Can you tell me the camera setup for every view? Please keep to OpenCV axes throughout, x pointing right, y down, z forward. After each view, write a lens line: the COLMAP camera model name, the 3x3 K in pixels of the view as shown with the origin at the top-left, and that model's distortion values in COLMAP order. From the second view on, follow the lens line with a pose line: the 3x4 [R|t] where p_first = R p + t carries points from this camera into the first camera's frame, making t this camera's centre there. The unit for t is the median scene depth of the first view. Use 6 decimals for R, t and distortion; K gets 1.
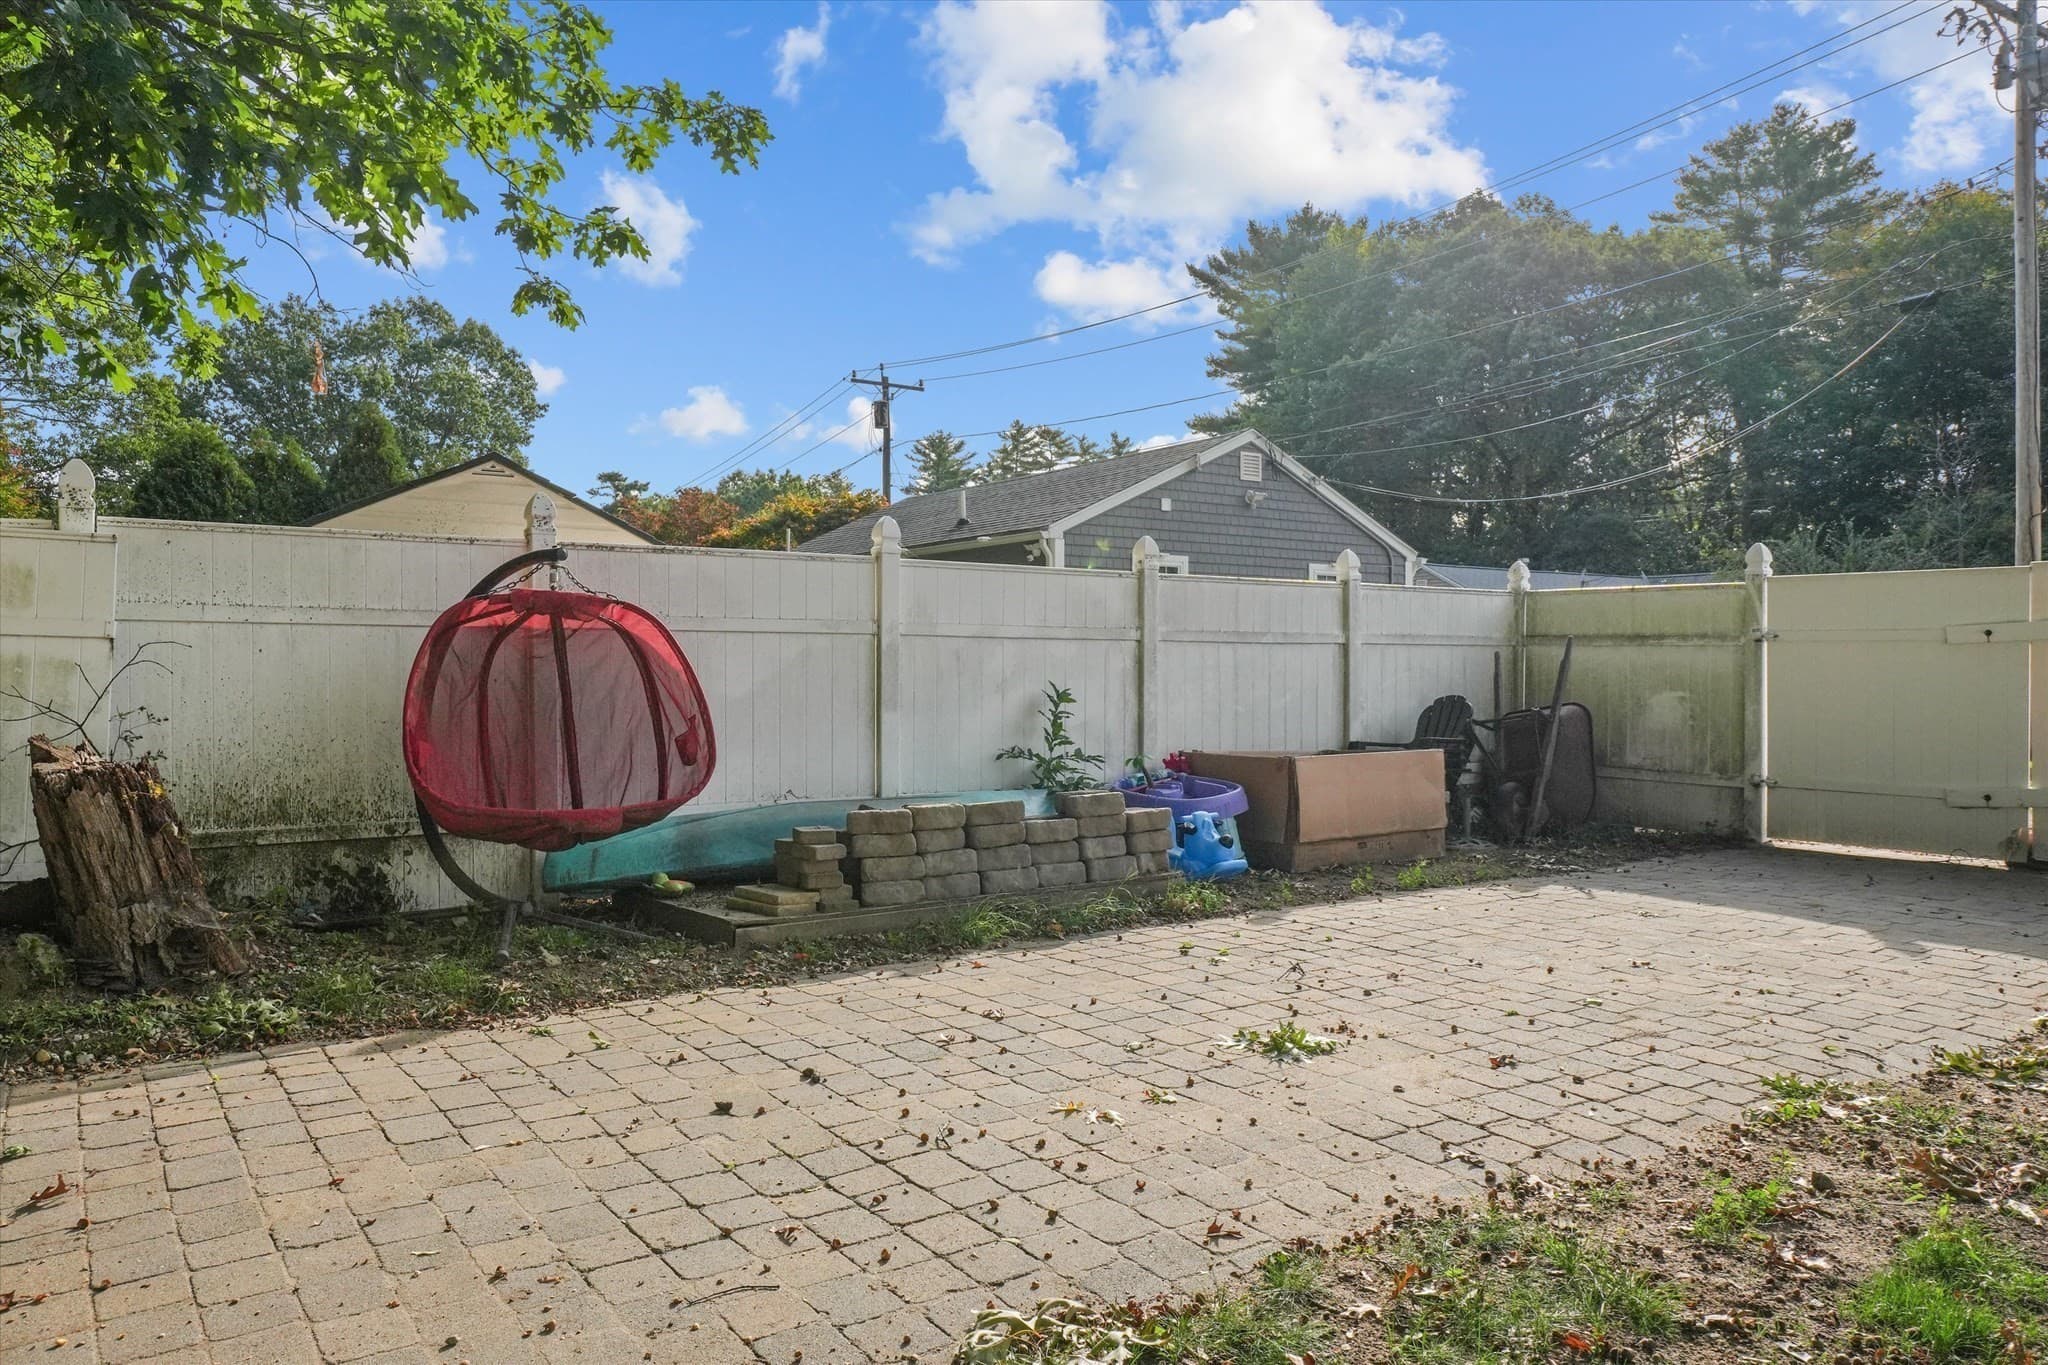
lens RADIAL K [[1405.7, 0, 1021.5], [0, 1405.7, 678.7], [0, 0, 1]] dist [-0.005823, 0.000252]
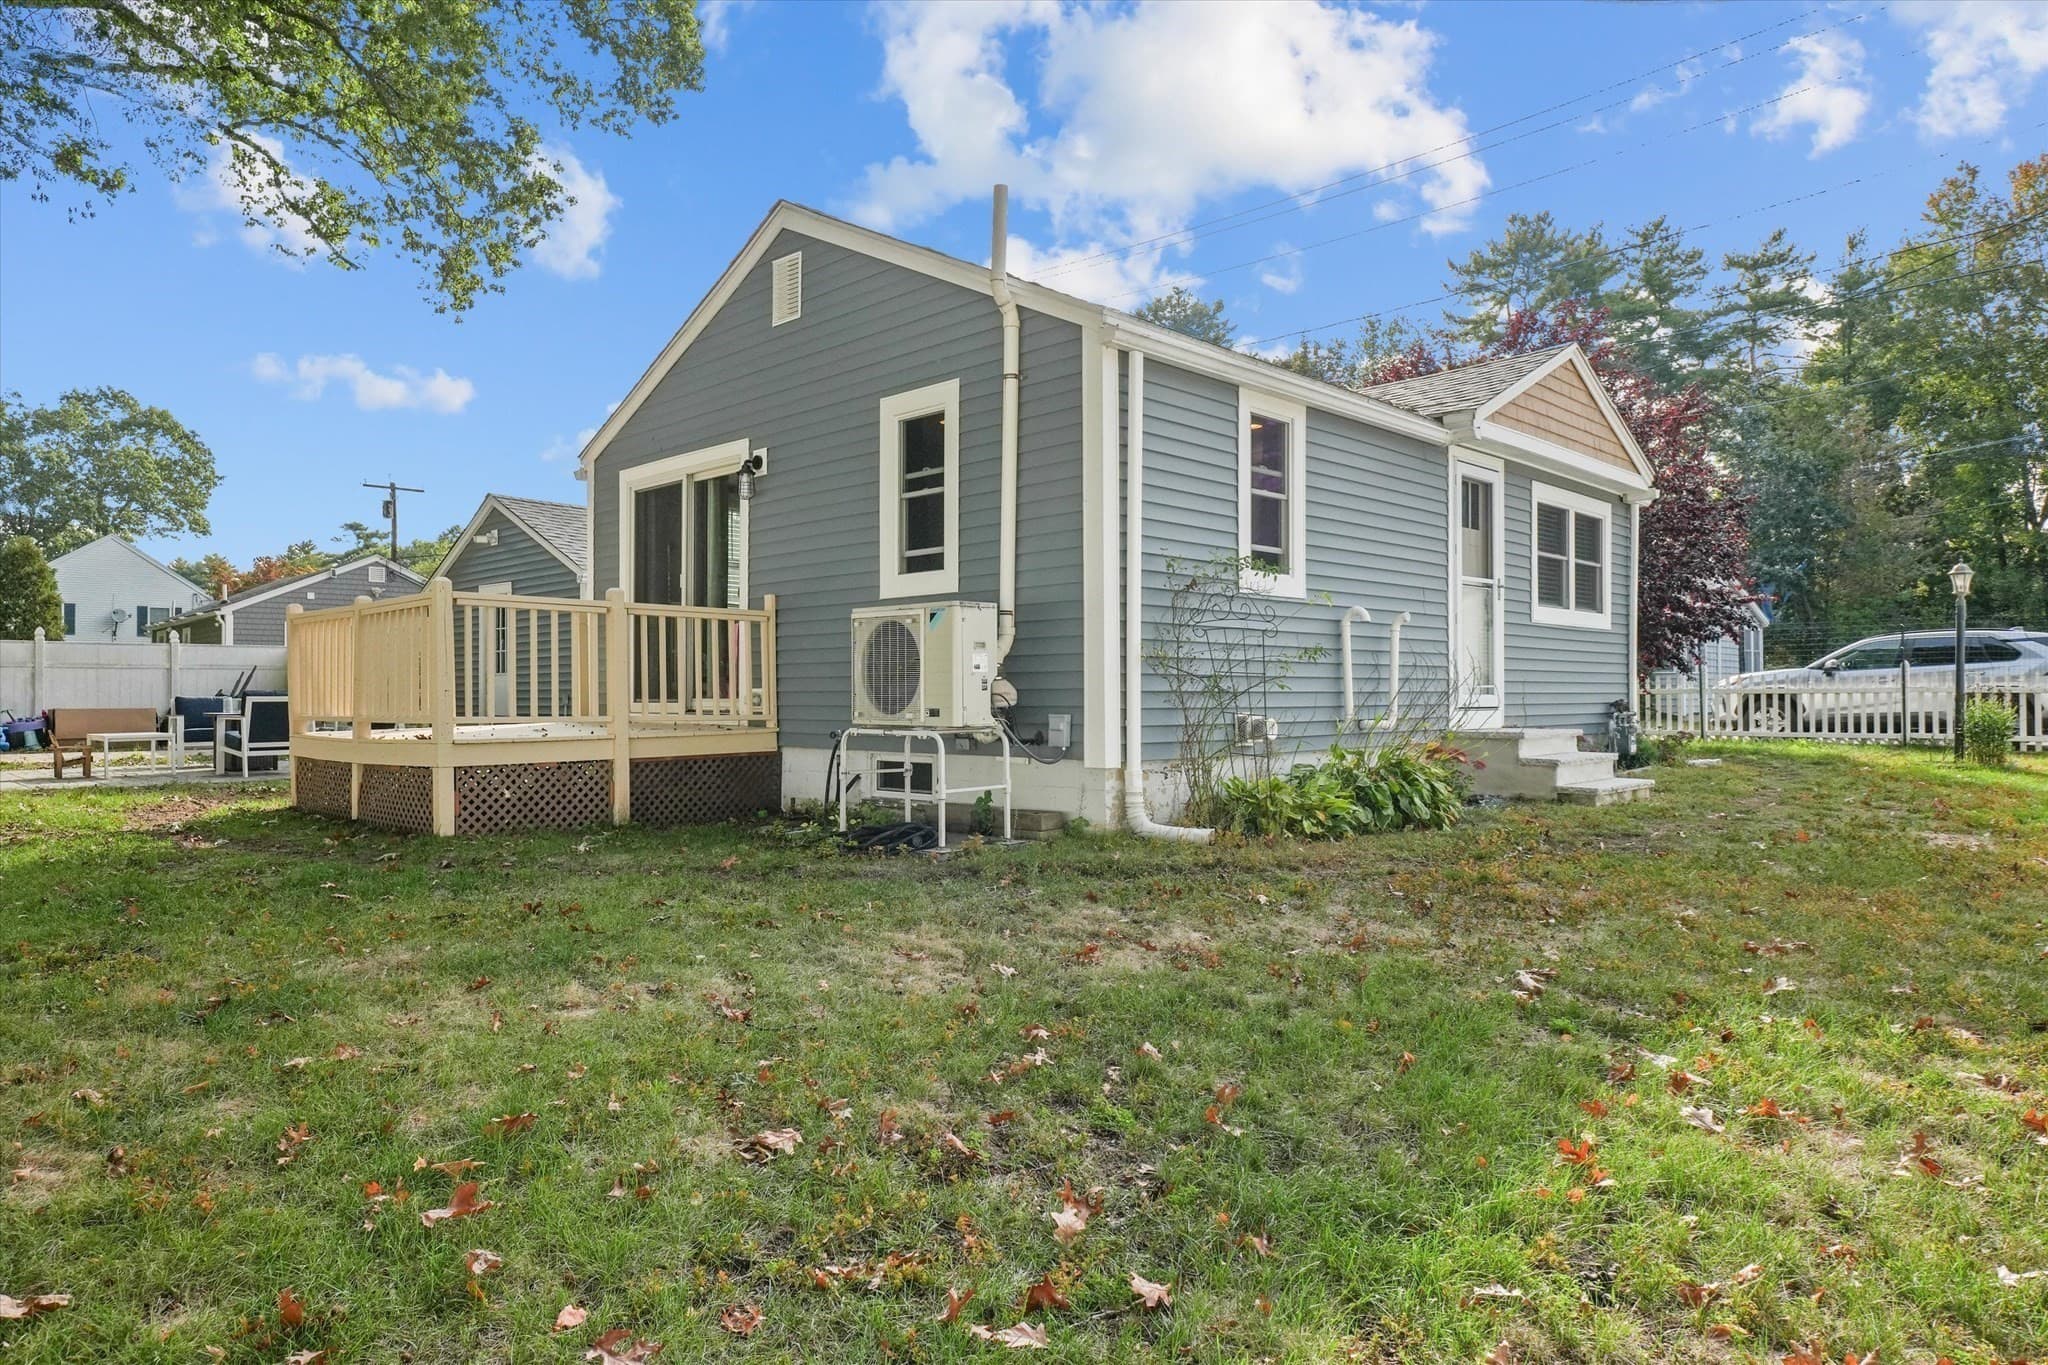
lens RADIAL K [[1228.2, 0, 1028.2], [0, 1228.2, 677.1], [0, 0, 1]] dist [-0.006923, -0.001436]
pose [[0.983916, -0.004974, 0.178563, 0.167864], [0.008573, 0.999775, -0.019392, 0.005714], [-0.178427, 0.020611, 0.983737, -0.174944]]
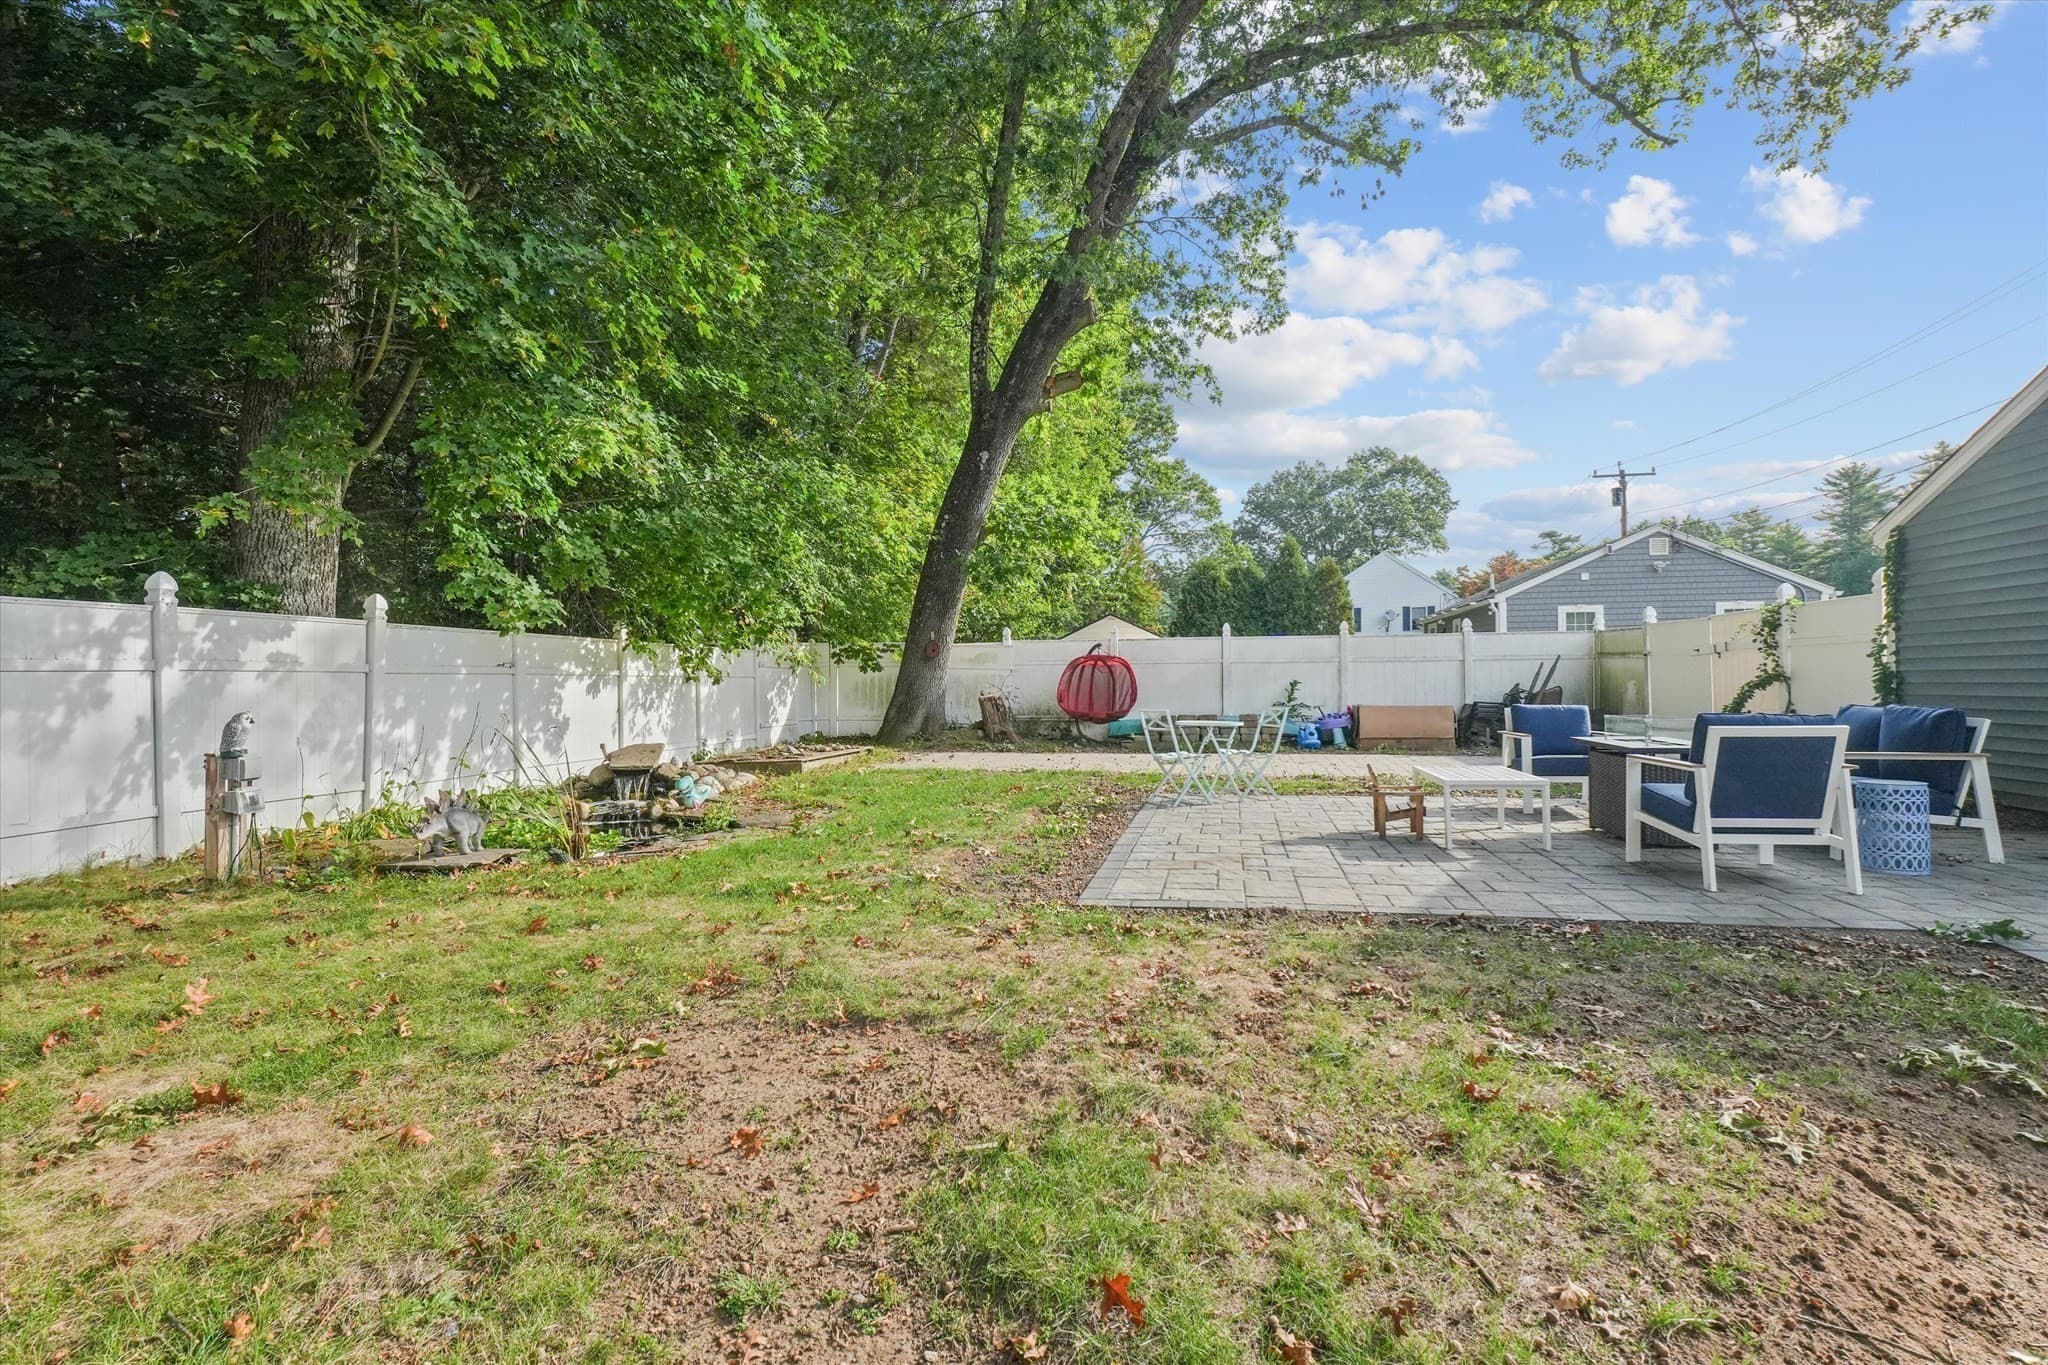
lens RADIAL K [[974.6, 0, 1024.1], [0, 974.6, 678.1], [0, 0, 1]] dist [0.001184, 0.000430]
pose [[0.688727, -0.008615, -0.724969, 0.110256], [0.005318, 0.999963, -0.006830, 0.001368], [0.725001, 0.000849, 0.688747, -0.073073]]
